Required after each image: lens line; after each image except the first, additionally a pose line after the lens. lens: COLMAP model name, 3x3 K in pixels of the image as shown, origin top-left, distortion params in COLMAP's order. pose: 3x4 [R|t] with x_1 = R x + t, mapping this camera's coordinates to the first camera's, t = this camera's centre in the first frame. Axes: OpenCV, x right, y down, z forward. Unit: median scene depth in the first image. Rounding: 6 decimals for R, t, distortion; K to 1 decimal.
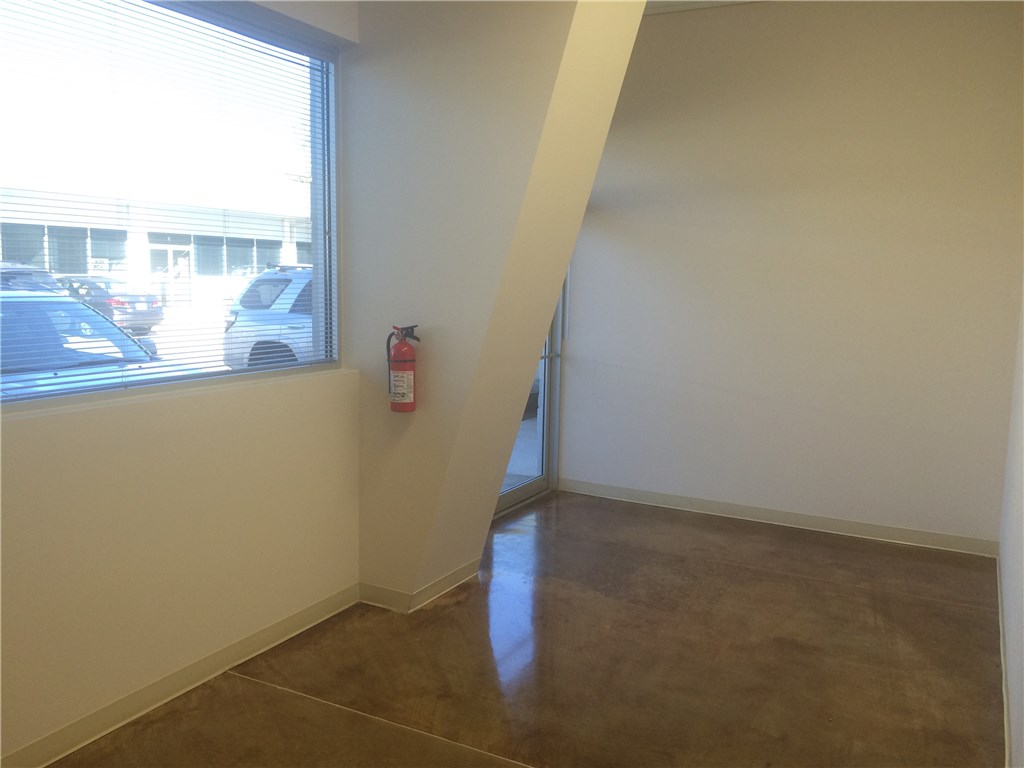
lens RADIAL K [[856.2, 0, 515.6], [0, 856.2, 381.3], [0, 0, 1]] dist [0.049745, -0.084262]
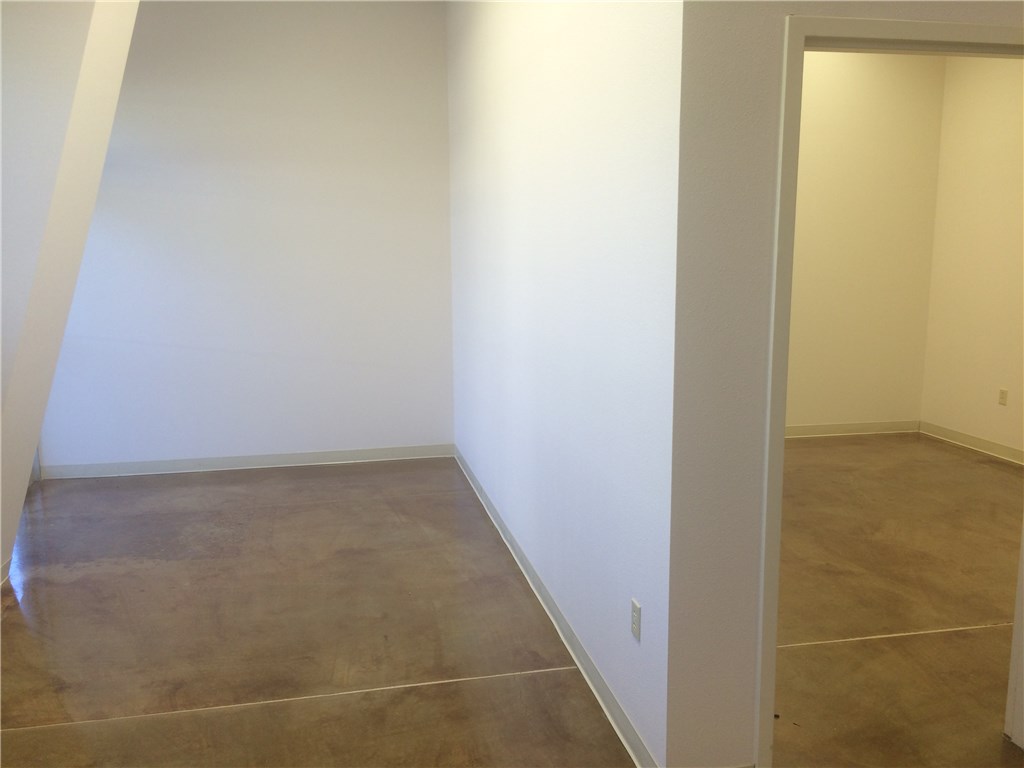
lens RADIAL K [[856.2, 0, 515.5], [0, 856.2, 379.6], [0, 0, 1]] dist [0.049745, -0.084262]
pose [[0.764095, -0.129725, 0.631926, -0.198425], [0.103272, 0.991537, 0.078676, 0.001031], [-0.636784, 0.005144, 0.771025, -0.047756]]
